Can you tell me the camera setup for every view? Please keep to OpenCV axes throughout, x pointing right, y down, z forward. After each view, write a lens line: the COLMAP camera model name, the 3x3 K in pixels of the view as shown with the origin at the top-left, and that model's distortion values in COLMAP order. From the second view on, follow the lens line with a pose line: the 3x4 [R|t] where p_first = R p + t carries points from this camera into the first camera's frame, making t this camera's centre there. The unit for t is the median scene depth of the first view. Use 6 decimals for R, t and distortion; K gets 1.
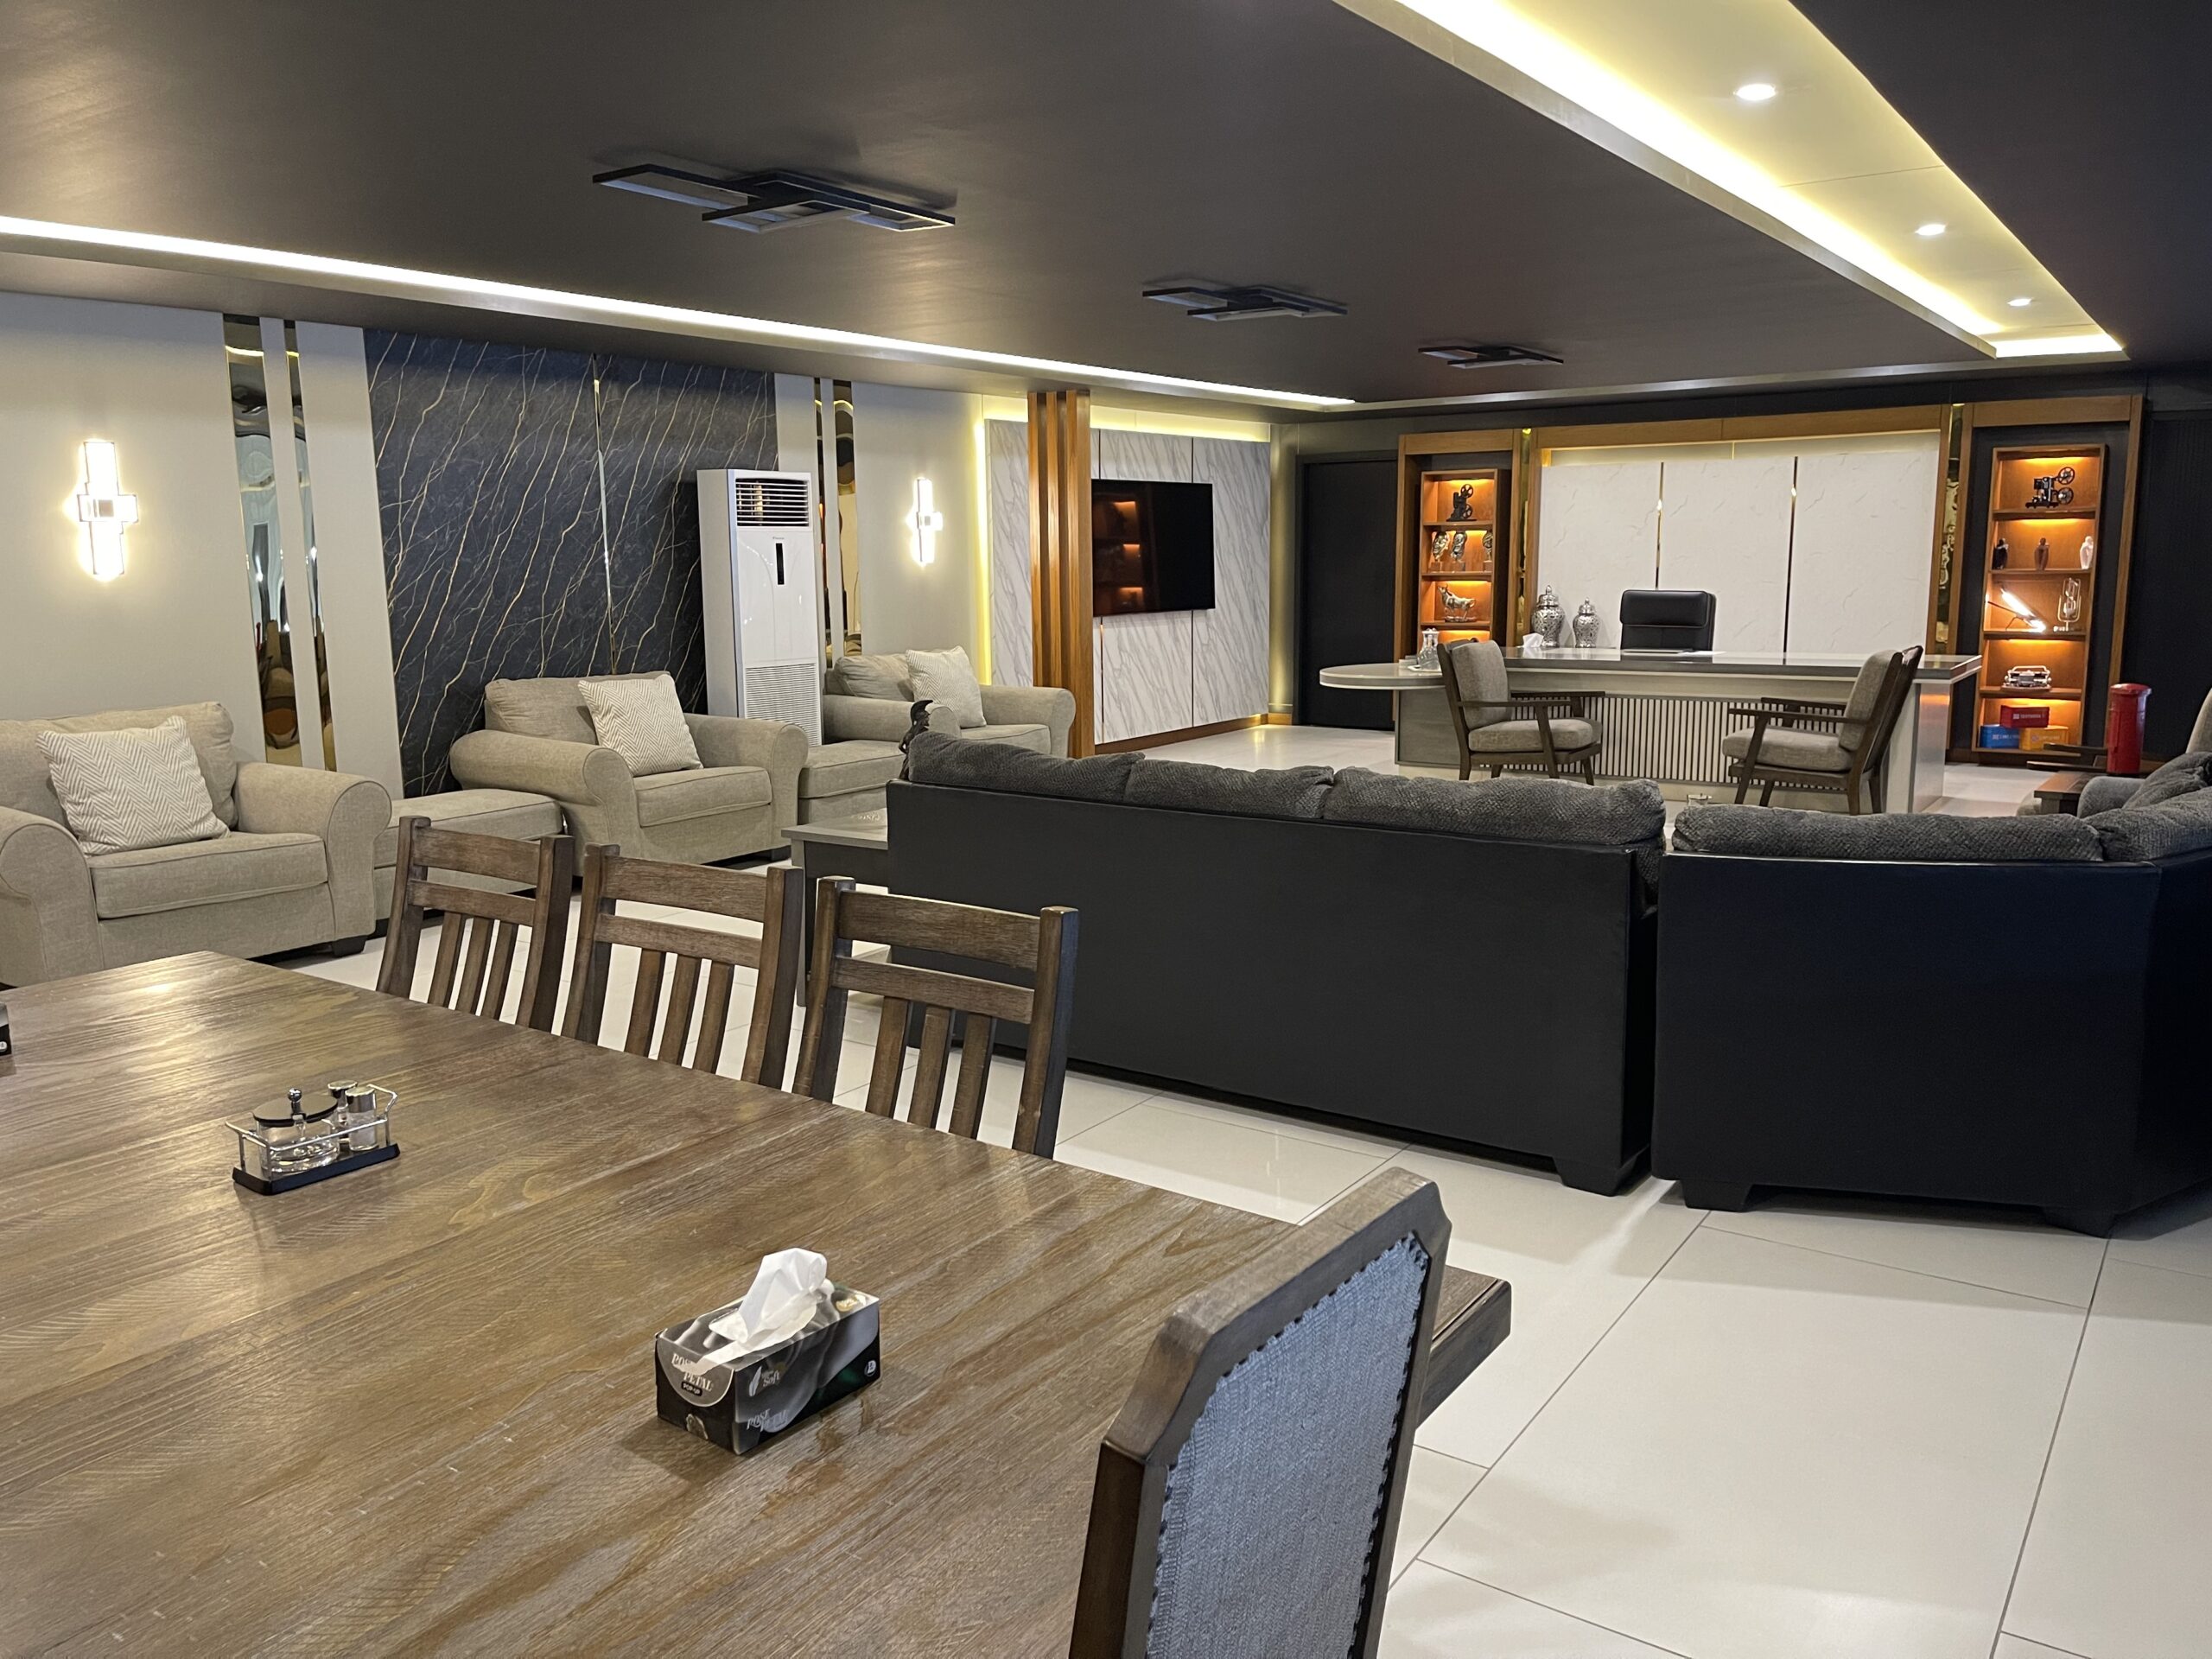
lens RADIAL K [[1662.2, 0, 1104.1], [0, 1662.2, 827.1], [0, 0, 1]] dist [0.080900, -0.098765]
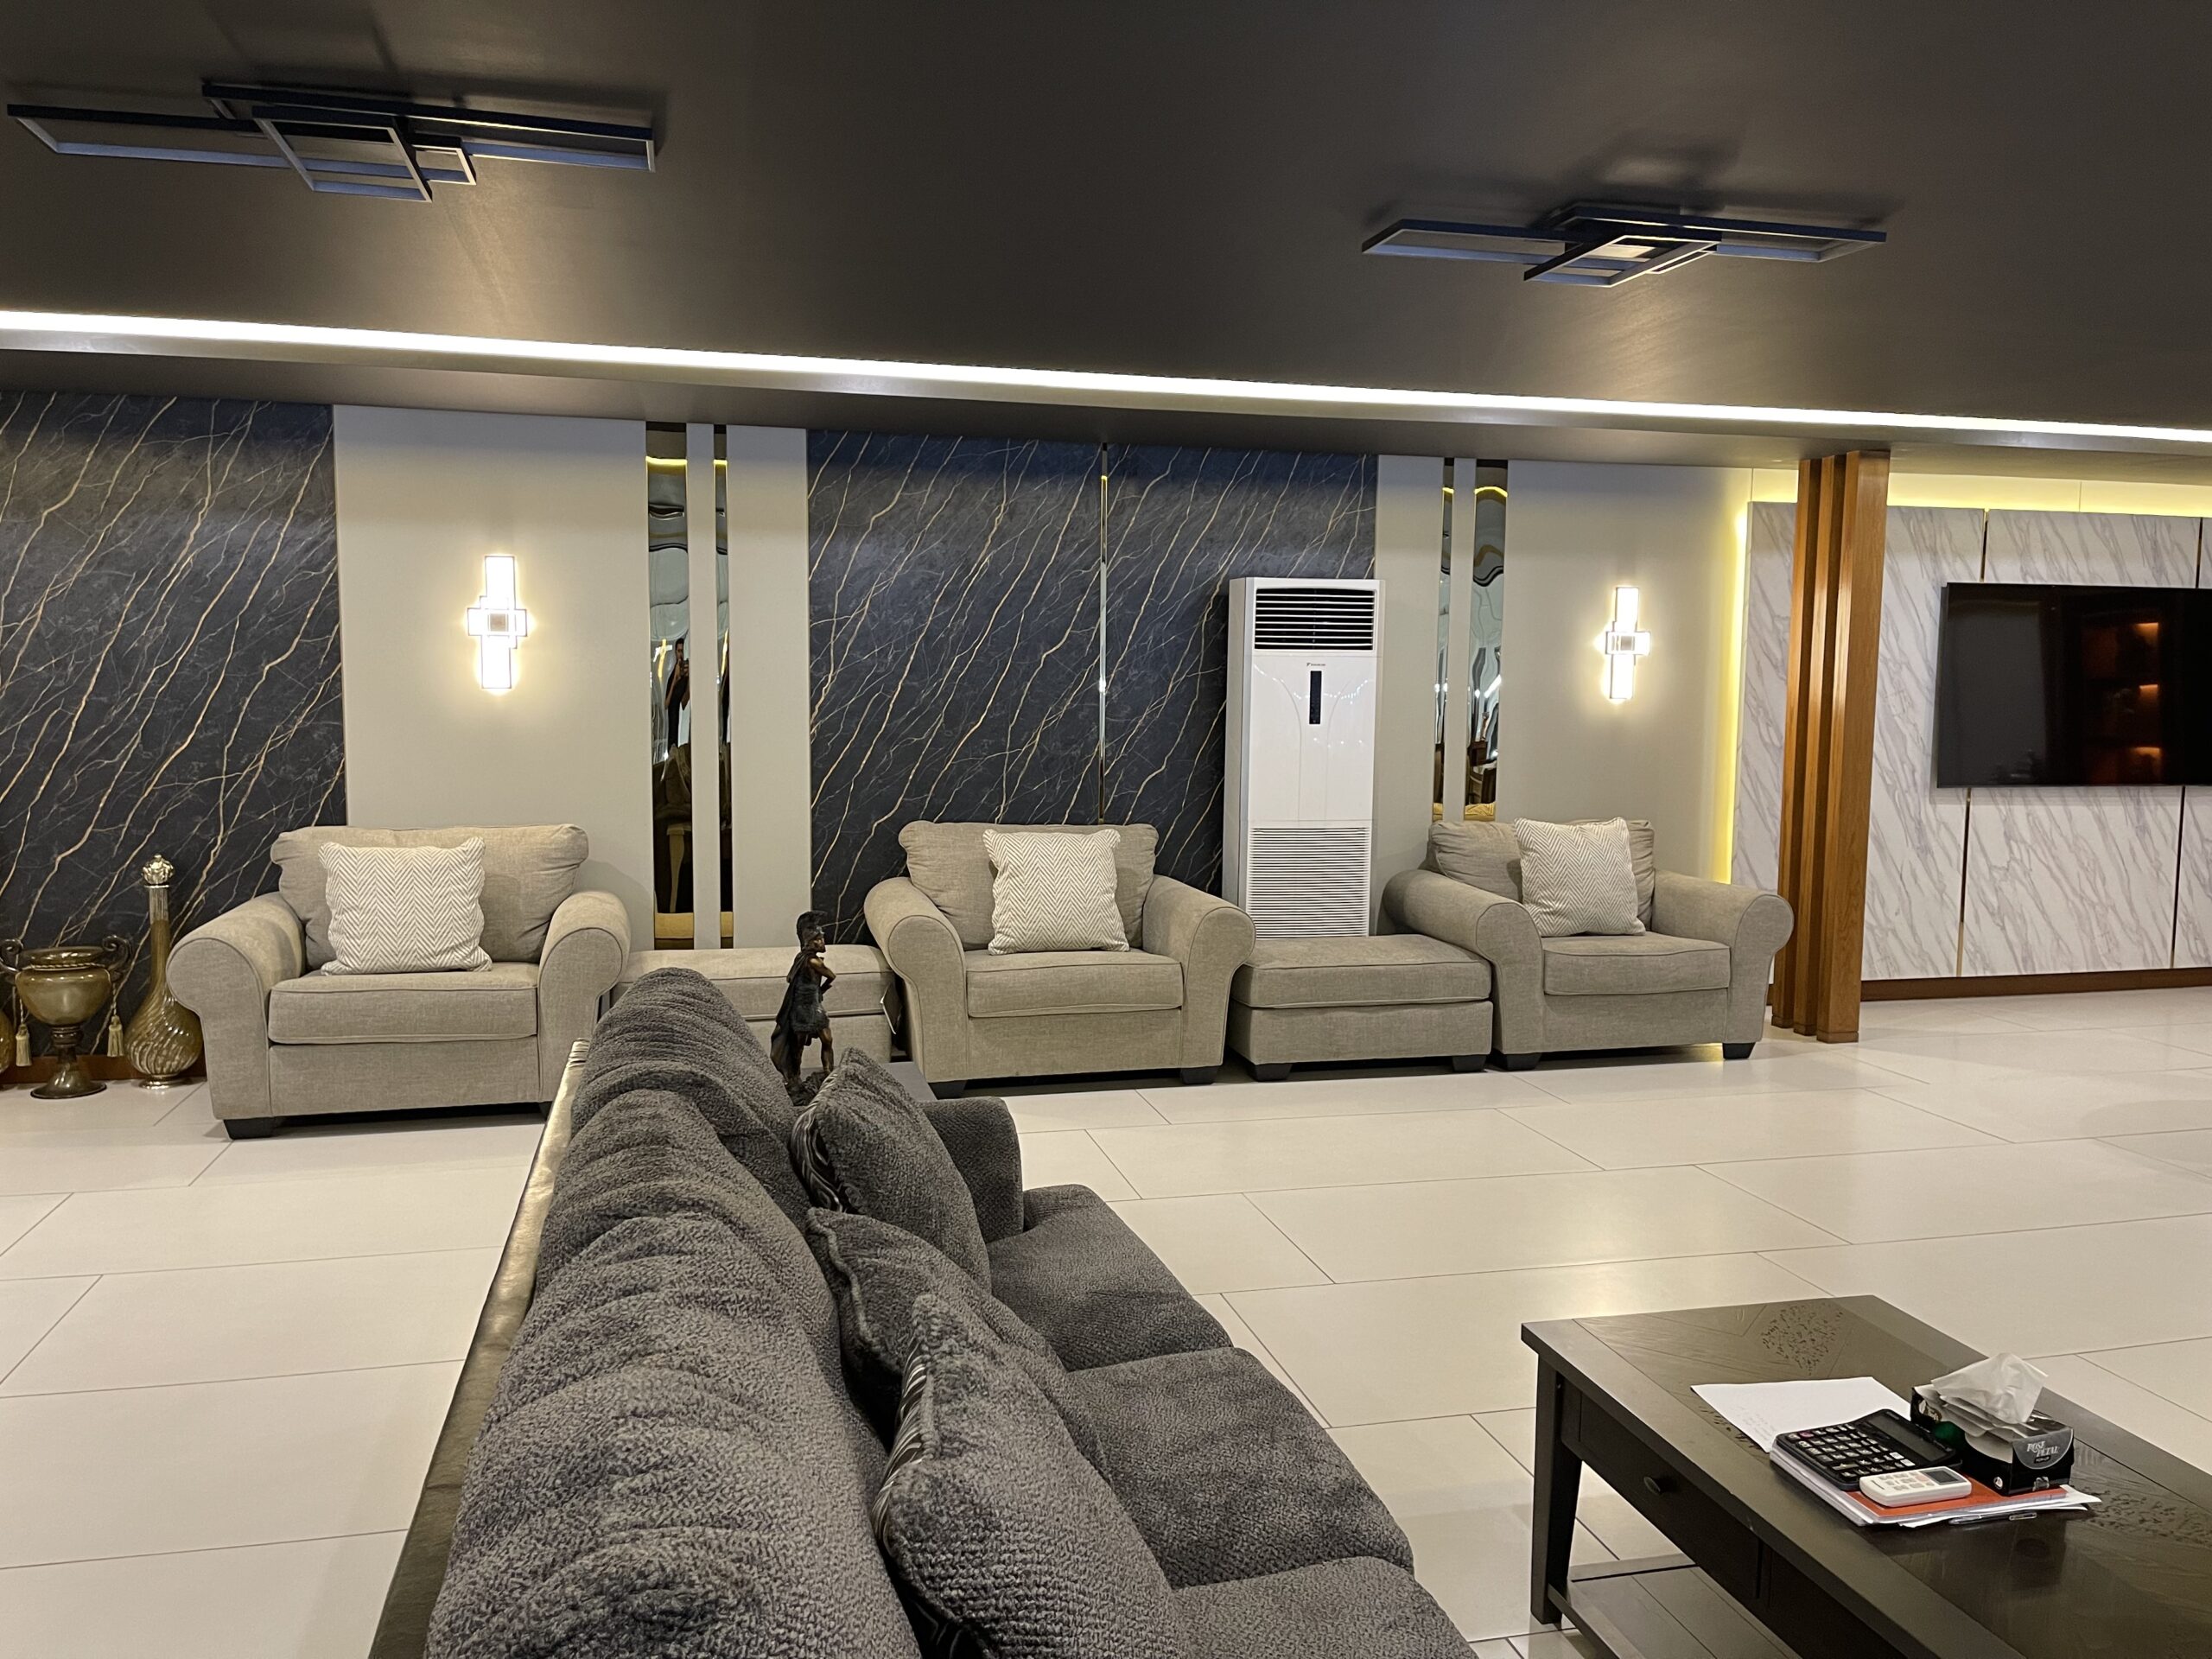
lens RADIAL K [[1662.2, 0, 1117.3], [0, 1662.2, 833.8], [0, 0, 1]] dist [0.080900, -0.098765]
pose [[0.754243, 0.082093, -0.651443, 0.222474], [-0.128311, 0.991453, -0.023618, -0.059940], [0.643936, 0.101401, 0.758330, 0.335764]]
